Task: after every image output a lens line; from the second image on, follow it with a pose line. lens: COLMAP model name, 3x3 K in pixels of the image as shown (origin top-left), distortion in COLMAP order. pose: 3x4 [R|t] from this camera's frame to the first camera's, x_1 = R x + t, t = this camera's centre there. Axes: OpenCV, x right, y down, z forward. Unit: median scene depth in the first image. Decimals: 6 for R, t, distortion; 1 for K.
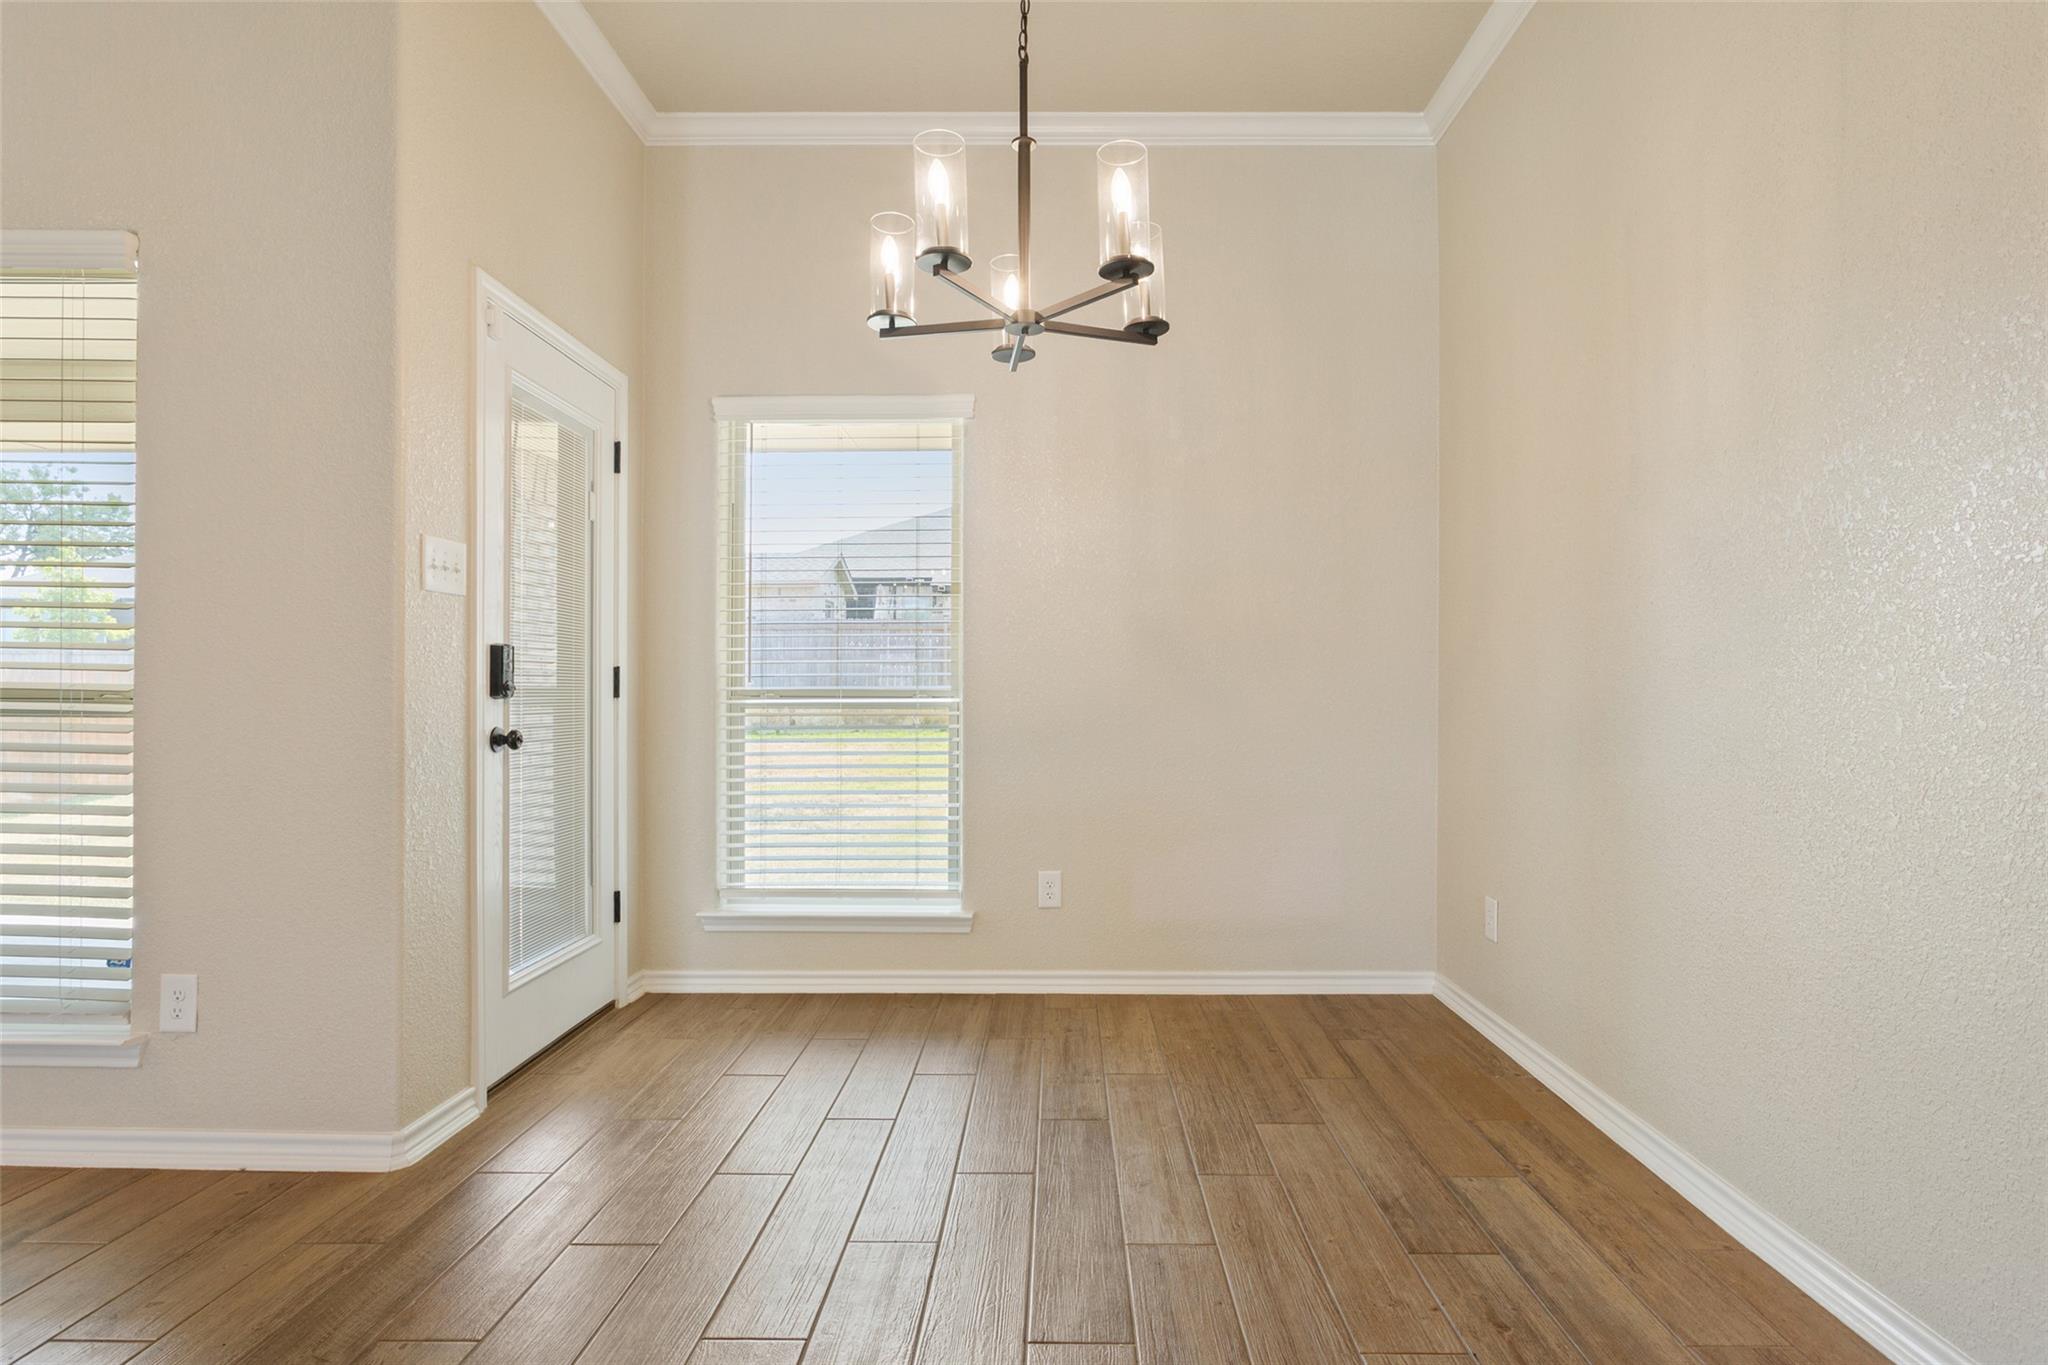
lens RADIAL K [[1006.1, 0, 1027.2], [0, 1006.1, 686.6], [0, 0, 1]] dist [-0.002812, 0.003798]
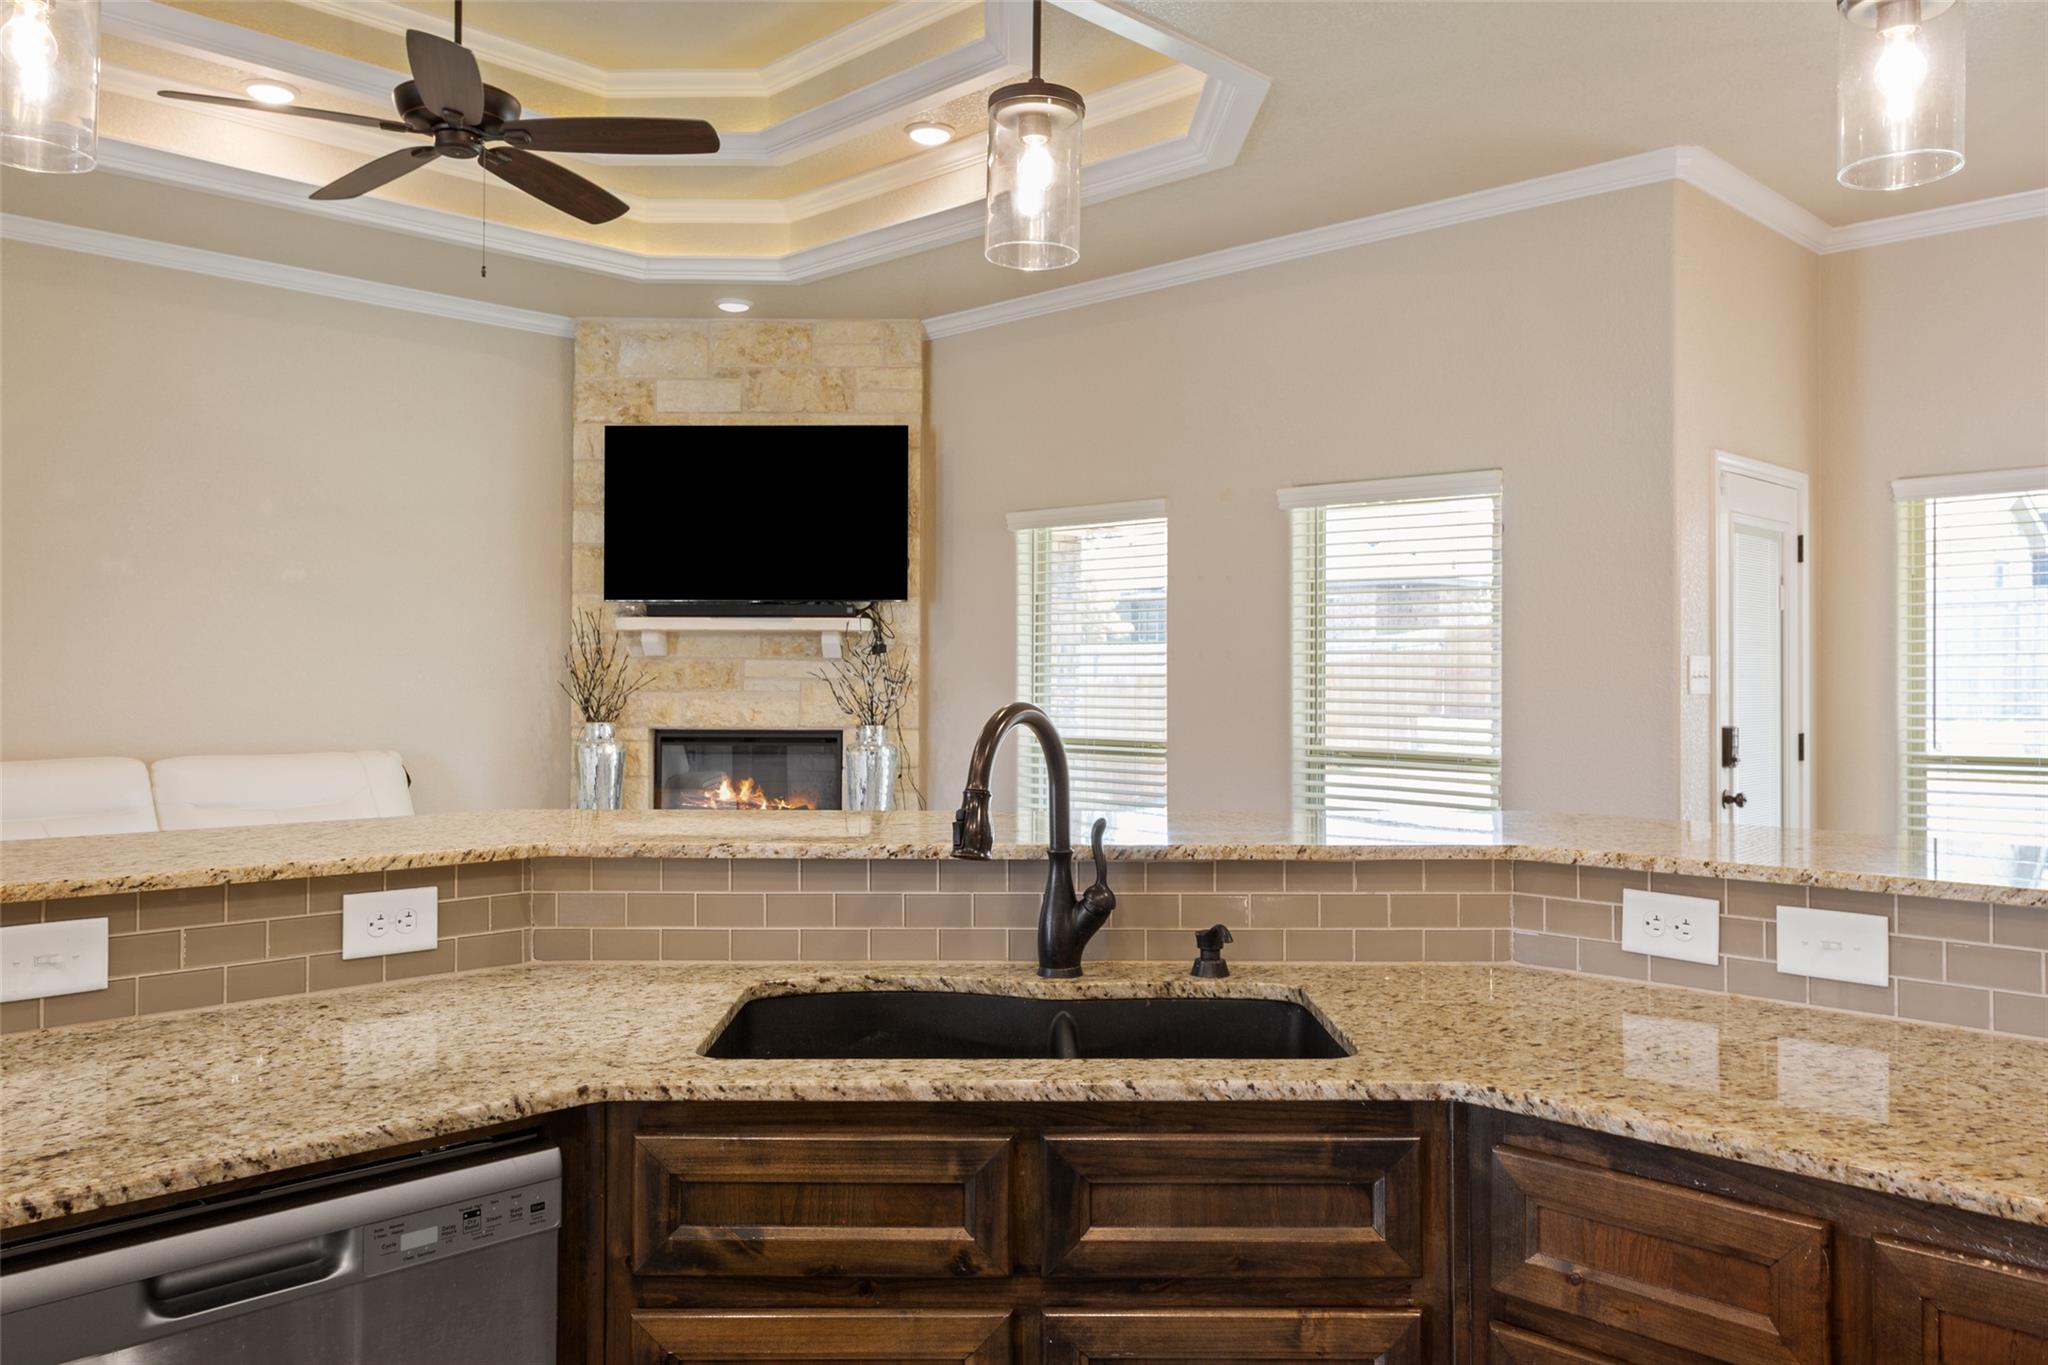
lens RADIAL K [[1552.3, 0, 1017.7], [0, 1552.3, 677.6], [0, 0, 1]] dist [0.010351, 0.002259]
pose [[0.730240, -0.005121, -0.683172, 0.179268], [0.009796, 0.999948, 0.002975, -0.118302], [0.683121, -0.008865, 0.730251, -1.084434]]
